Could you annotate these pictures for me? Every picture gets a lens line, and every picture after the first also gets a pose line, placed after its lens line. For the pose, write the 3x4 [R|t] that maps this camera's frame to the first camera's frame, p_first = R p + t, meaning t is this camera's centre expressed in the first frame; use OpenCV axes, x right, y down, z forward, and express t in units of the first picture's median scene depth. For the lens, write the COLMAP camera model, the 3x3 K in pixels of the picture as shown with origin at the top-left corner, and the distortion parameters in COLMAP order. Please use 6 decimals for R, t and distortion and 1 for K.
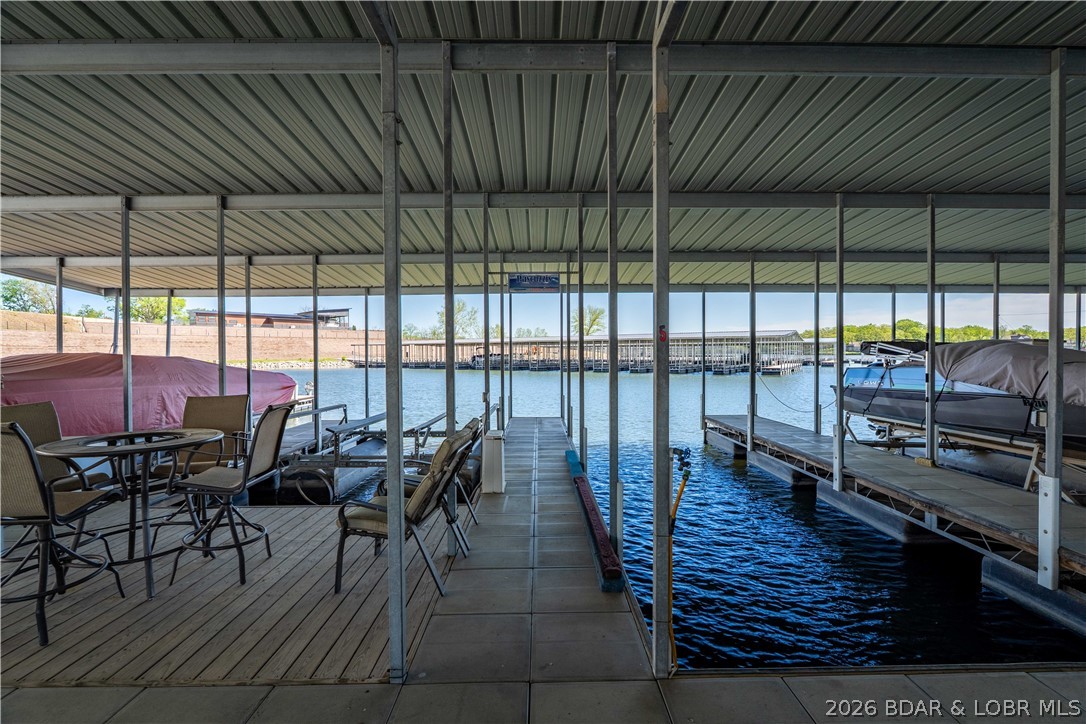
lens RADIAL K [[475.2, 0, 550.5], [0, 475.2, 361.6], [0, 0, 1]] dist [-0.004070, 0.000144]
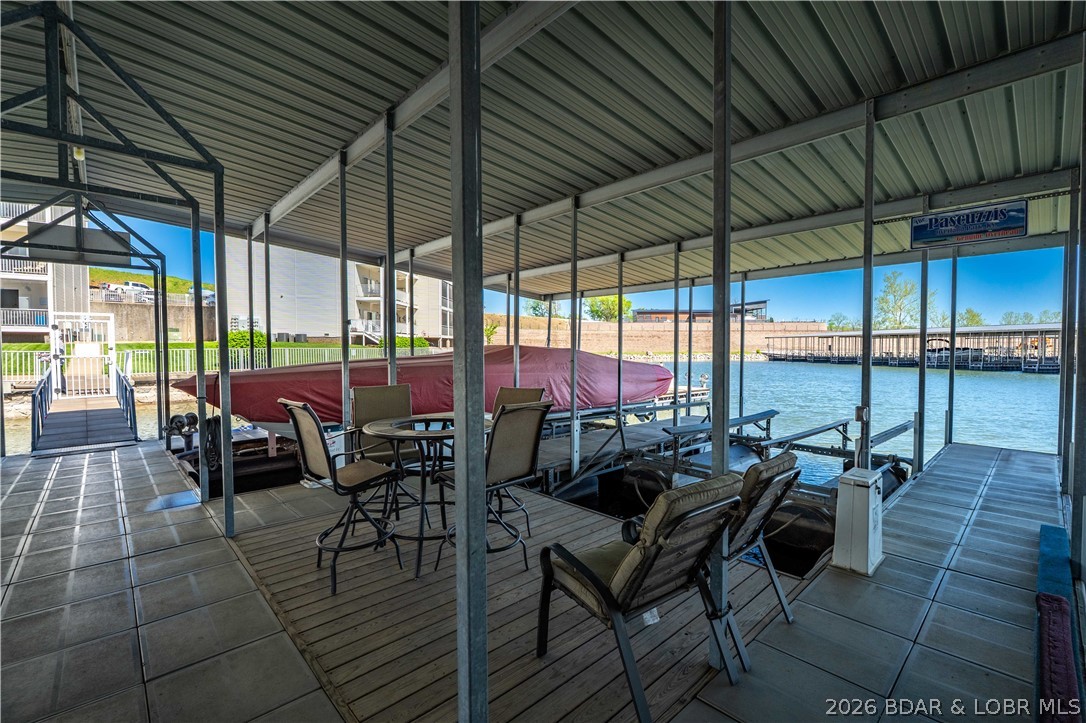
lens RADIAL K [[475.2, 0, 550.5], [0, 475.2, 361.1], [0, 0, 1]] dist [-0.004070, 0.000144]
pose [[0.671254, 0.027732, -0.740708, 0.049476], [-0.017188, 0.999614, 0.021849, -0.004561], [0.741028, -0.001935, 0.671471, 0.203373]]
